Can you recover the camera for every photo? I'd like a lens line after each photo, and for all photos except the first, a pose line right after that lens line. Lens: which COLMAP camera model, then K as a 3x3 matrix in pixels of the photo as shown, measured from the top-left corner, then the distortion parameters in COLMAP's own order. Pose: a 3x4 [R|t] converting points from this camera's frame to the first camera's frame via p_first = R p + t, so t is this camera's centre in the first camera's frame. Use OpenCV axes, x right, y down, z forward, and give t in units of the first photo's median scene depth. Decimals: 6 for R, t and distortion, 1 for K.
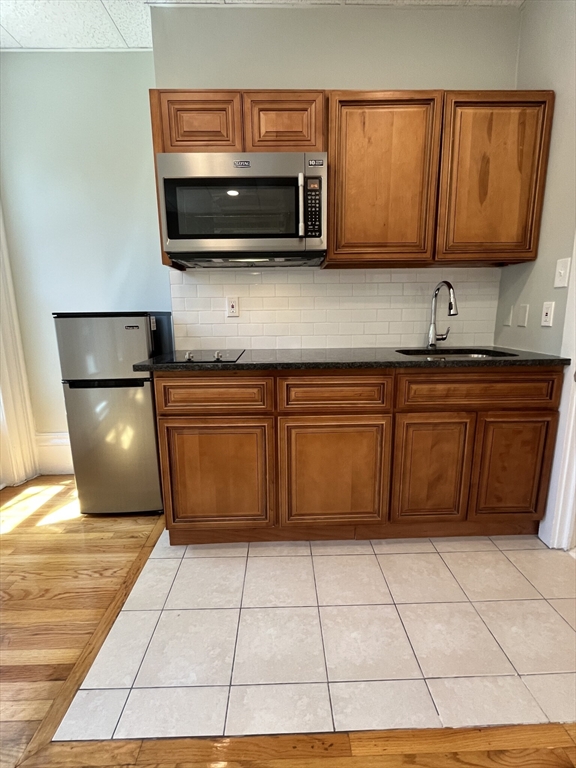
lens RADIAL K [[364.1, 0, 288.0], [0, 364.1, 384.0], [0, 0, 1]] dist [-0.001444, -0.000463]
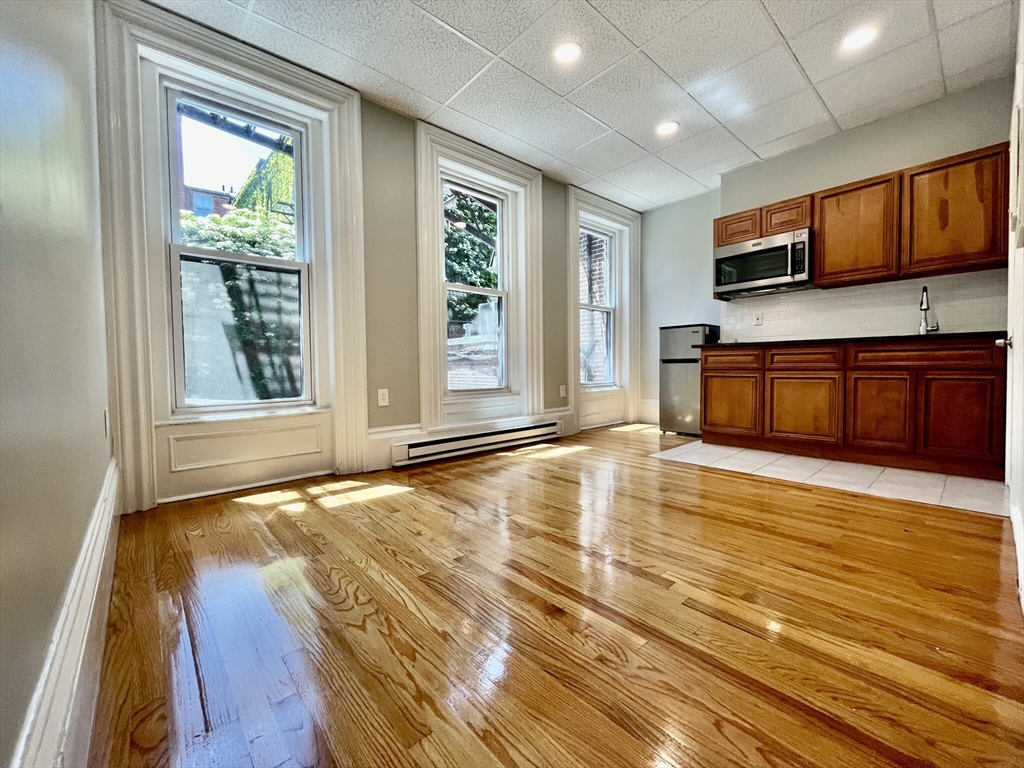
lens RADIAL K [[419.1, 0, 516.4], [0, 419.1, 383.6], [0, 0, 1]] dist [-0.001578, -0.000305]
pose [[0.650945, 0.033295, -0.758395, 0.733293], [-0.138269, 0.987526, -0.075324, 0.466220], [0.746427, 0.153894, 0.647429, -1.257236]]
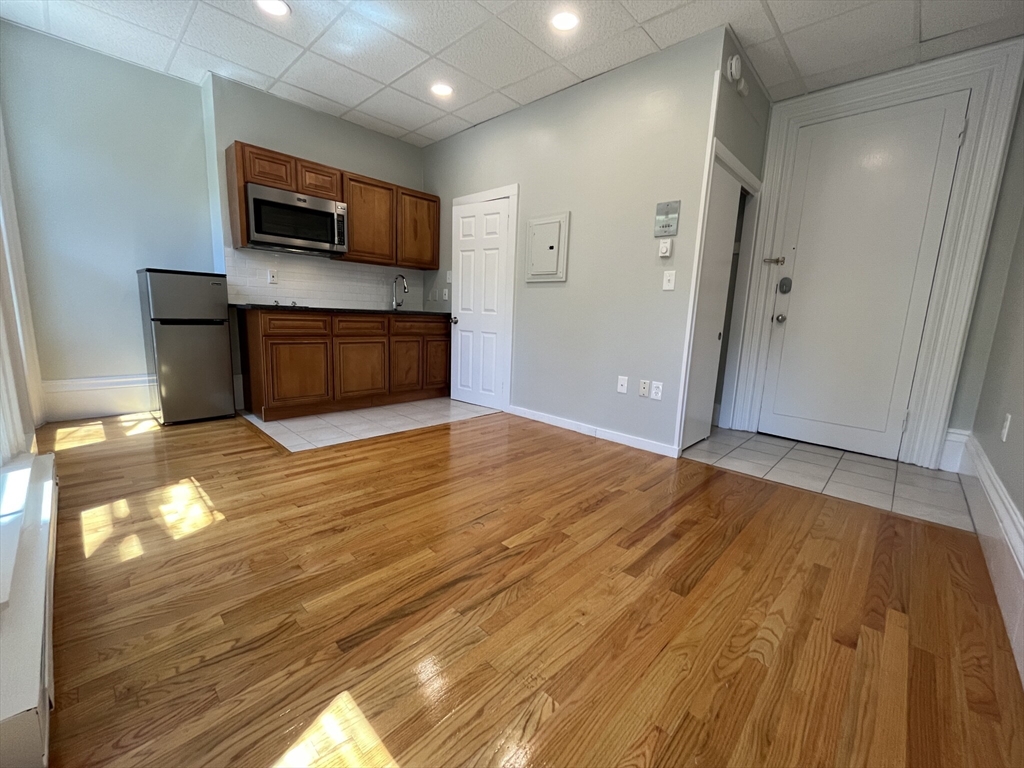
lens RADIAL K [[419.1, 0, 516.4], [0, 419.1, 383.6], [0, 0, 1]] dist [-0.001578, -0.000305]
pose [[0.704121, -0.077737, 0.705812, -0.882729], [0.084158, 0.996120, 0.025755, 0.339817], [-0.705075, 0.041264, 0.707931, -1.165924]]
